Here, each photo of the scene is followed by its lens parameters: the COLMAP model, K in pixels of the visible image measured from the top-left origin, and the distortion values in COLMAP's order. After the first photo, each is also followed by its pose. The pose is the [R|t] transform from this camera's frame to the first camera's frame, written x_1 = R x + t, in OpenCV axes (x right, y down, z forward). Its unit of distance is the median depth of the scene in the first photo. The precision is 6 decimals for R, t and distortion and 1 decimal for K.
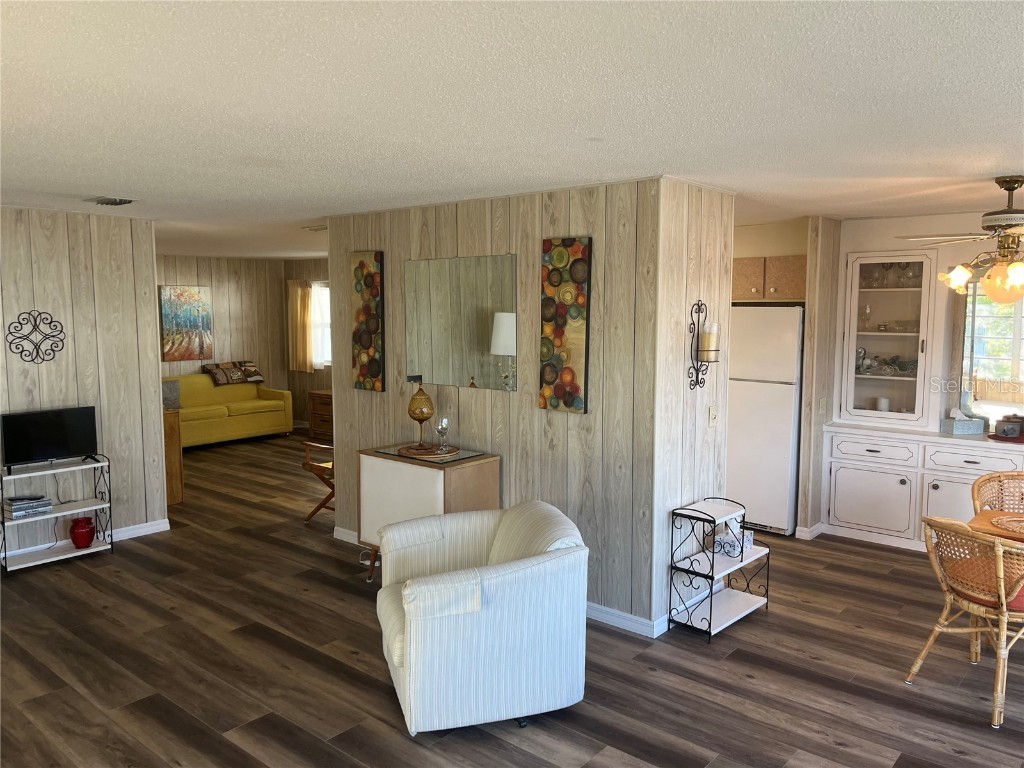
lens RADIAL K [[768.7, 0, 508.3], [0, 768.7, 385.3], [0, 0, 1]] dist [0.067065, -0.093525]
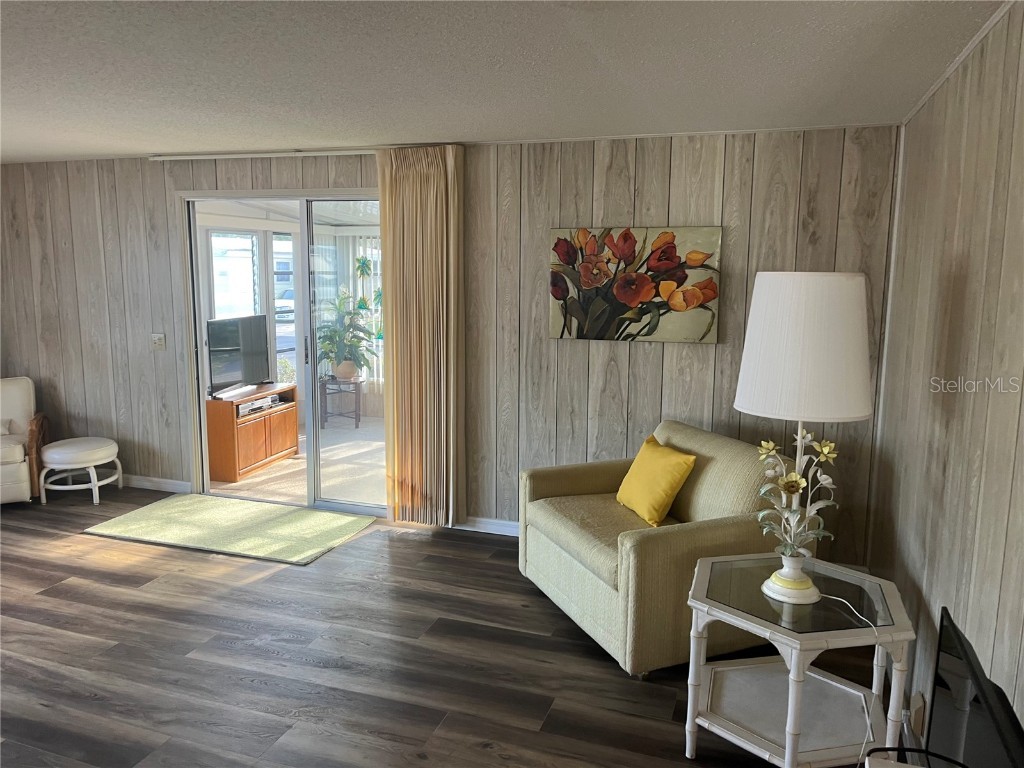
lens RADIAL K [[794.6, 0, 507.6], [0, 794.6, 372.2], [0, 0, 1]] dist [0.093034, -0.102951]
pose [[-0.938666, 0.050130, -0.341165, -0.372435], [-0.040086, 0.966805, 0.252352, -0.133057], [0.342490, 0.250550, -0.905497, 1.177229]]
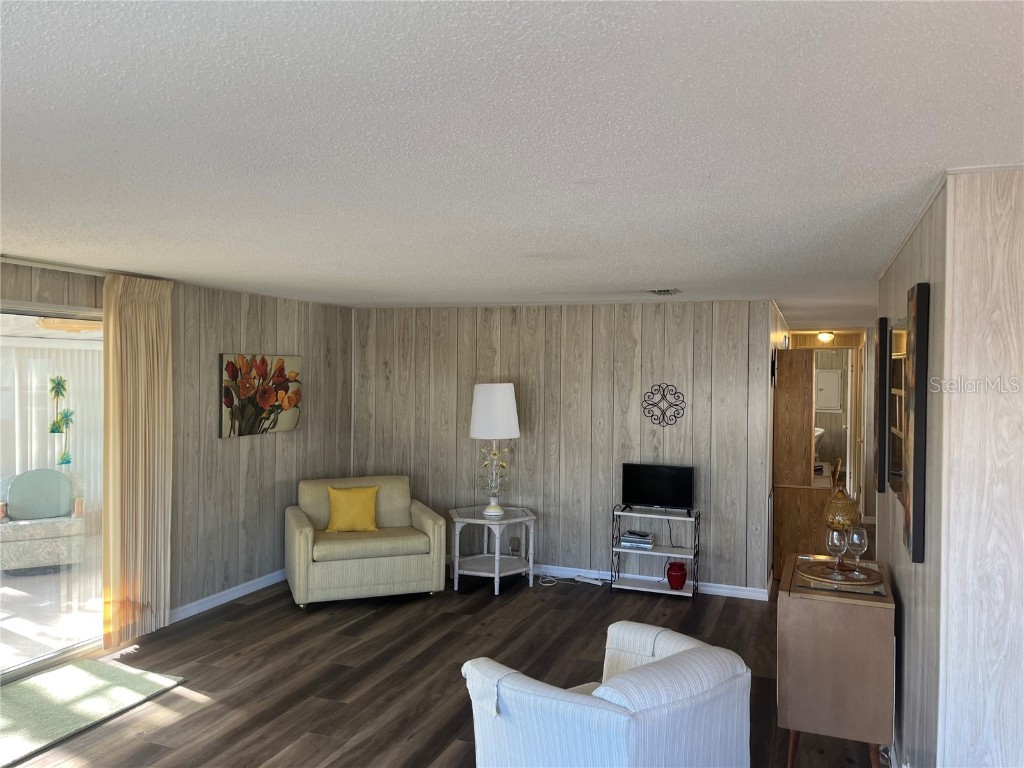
lens RADIAL K [[765.1, 0, 524.8], [0, 765.1, 377.5], [0, 0, 1]] dist [0.068883, -0.096646]
pose [[0.338328, 0.007914, -0.940995, 0.466001], [-0.108403, 0.993635, -0.030619, -0.044743], [0.934764, 0.112366, 0.337032, 0.389427]]
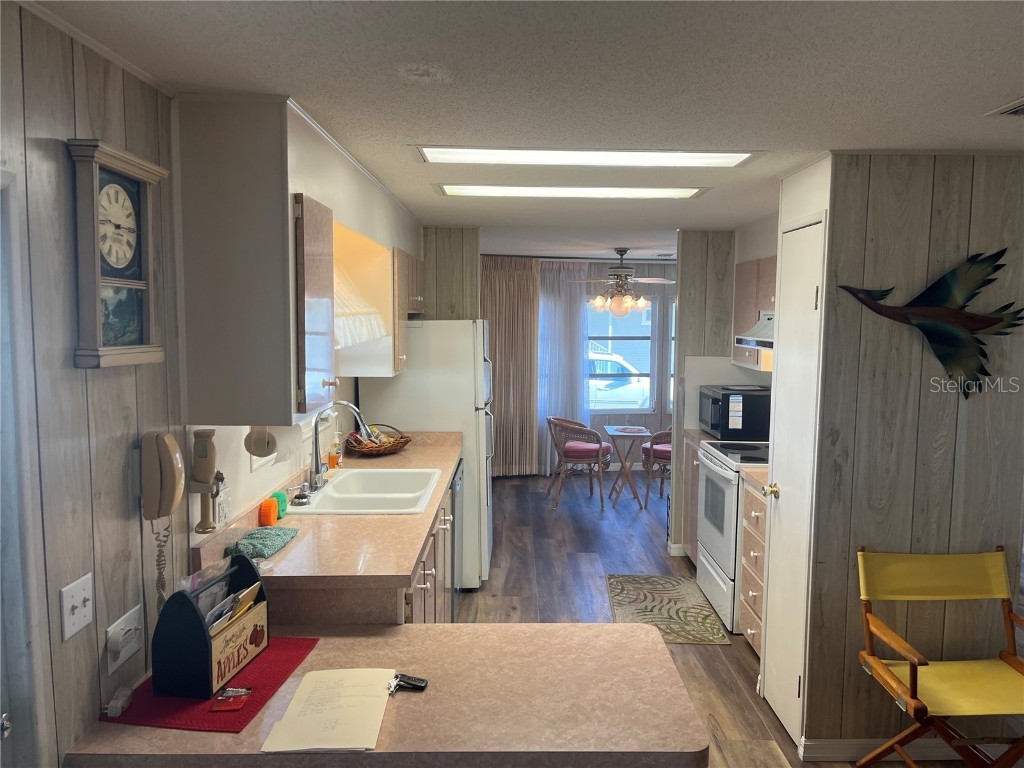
lens RADIAL K [[778.7, 0, 511.9], [0, 778.7, 386.9], [0, 0, 1]] dist [0.005170, -0.002986]
pose [[-0.649498, -0.074630, 0.756692, -0.439187], [0.072995, 0.984455, 0.159748, -0.187898], [-0.756852, 0.158991, -0.633954, 1.753263]]
